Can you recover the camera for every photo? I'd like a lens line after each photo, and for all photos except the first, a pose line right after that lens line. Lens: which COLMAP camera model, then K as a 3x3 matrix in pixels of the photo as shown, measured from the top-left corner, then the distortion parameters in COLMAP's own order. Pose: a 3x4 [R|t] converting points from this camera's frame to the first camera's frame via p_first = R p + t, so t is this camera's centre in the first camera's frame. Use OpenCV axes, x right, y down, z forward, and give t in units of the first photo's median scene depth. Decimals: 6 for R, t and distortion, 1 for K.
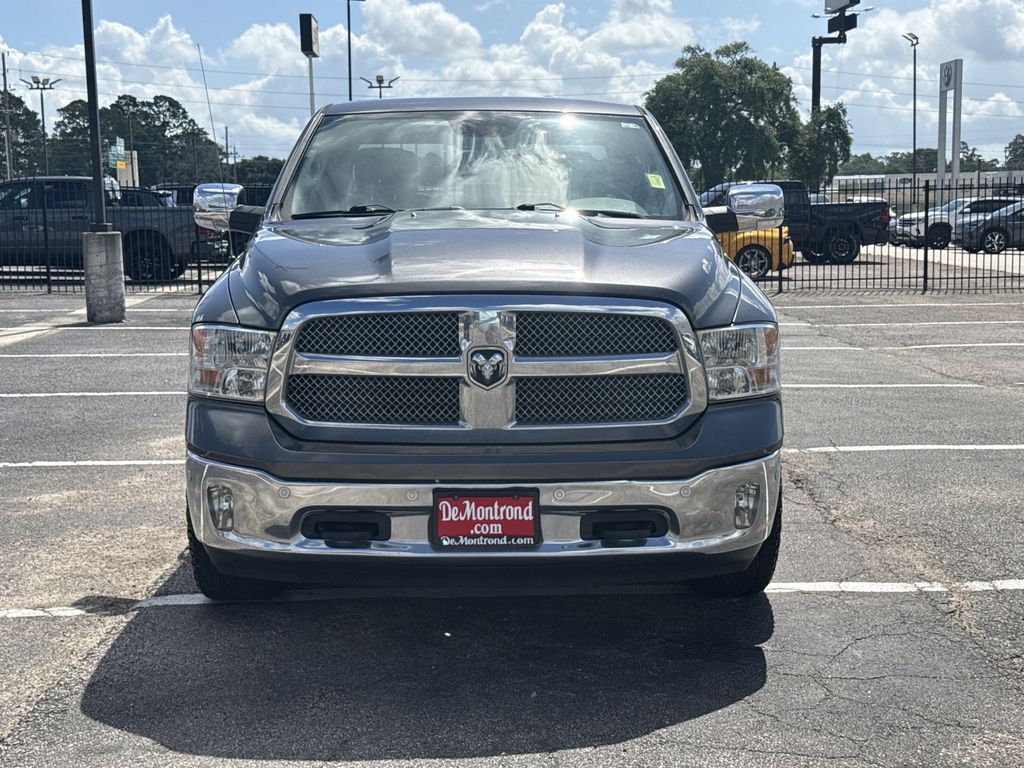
lens RADIAL K [[1495.6, 0, 512.0], [0, 1495.6, 384.0], [0, 0, 1]] dist [0.006209, -0.005356]
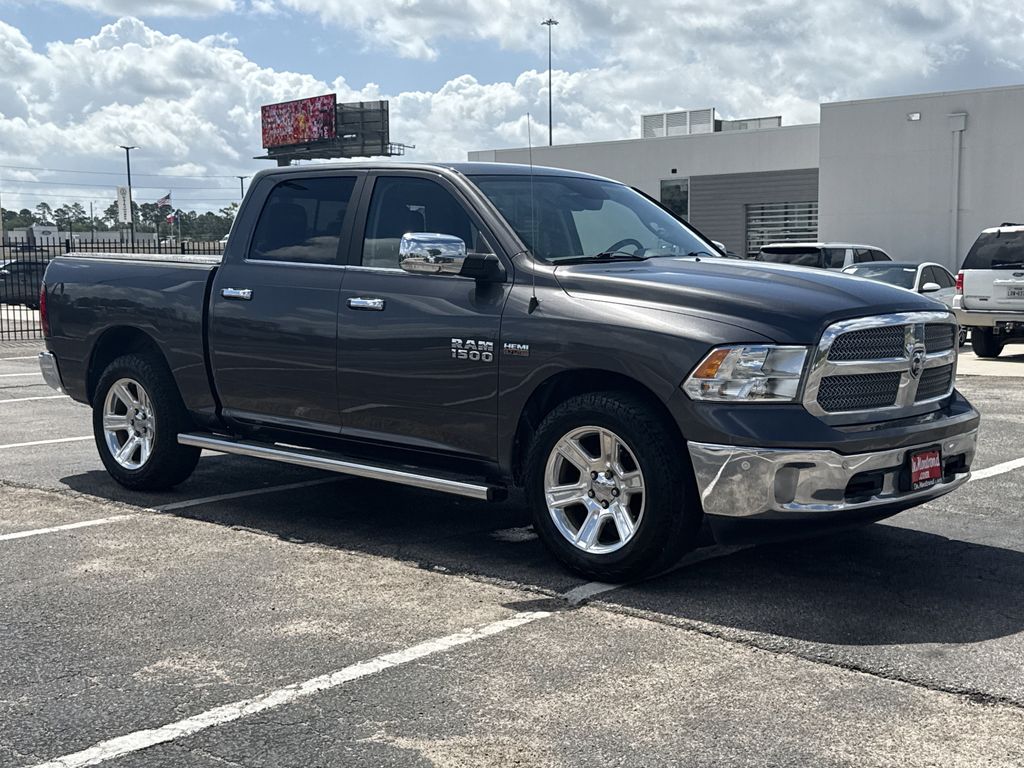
lens RADIAL K [[1432.6, 0, 515.0], [0, 1432.6, 397.9], [0, 0, 1]] dist [0.219625, -0.515066]
pose [[0.715418, -0.072779, 0.694896, -1.153869], [0.090509, 0.995834, 0.011115, -0.024990], [-0.692810, 0.054943, 0.719024, 0.251807]]
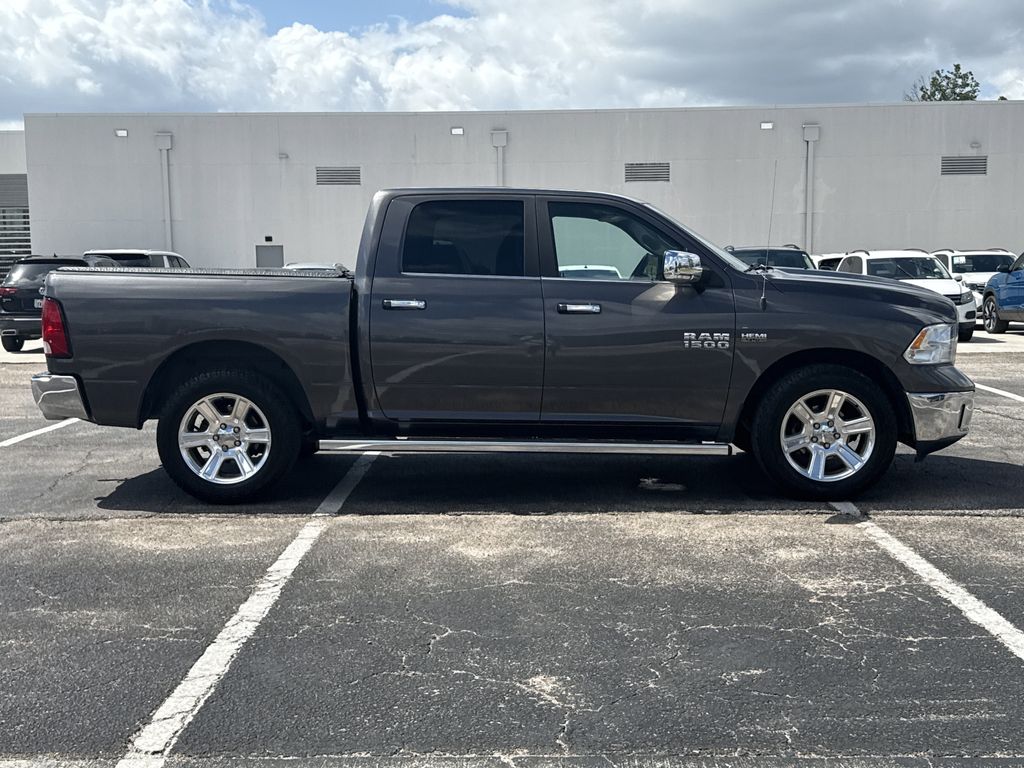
lens RADIAL K [[1349.0, 0, 522.9], [0, 1349.0, 386.0], [0, 0, 1]] dist [0.203071, -0.453444]
pose [[0.053767, -0.100873, 0.993445, -1.924938], [0.131410, 0.986947, 0.093101, -0.193378], [-0.989869, 0.125543, 0.066321, 1.413098]]
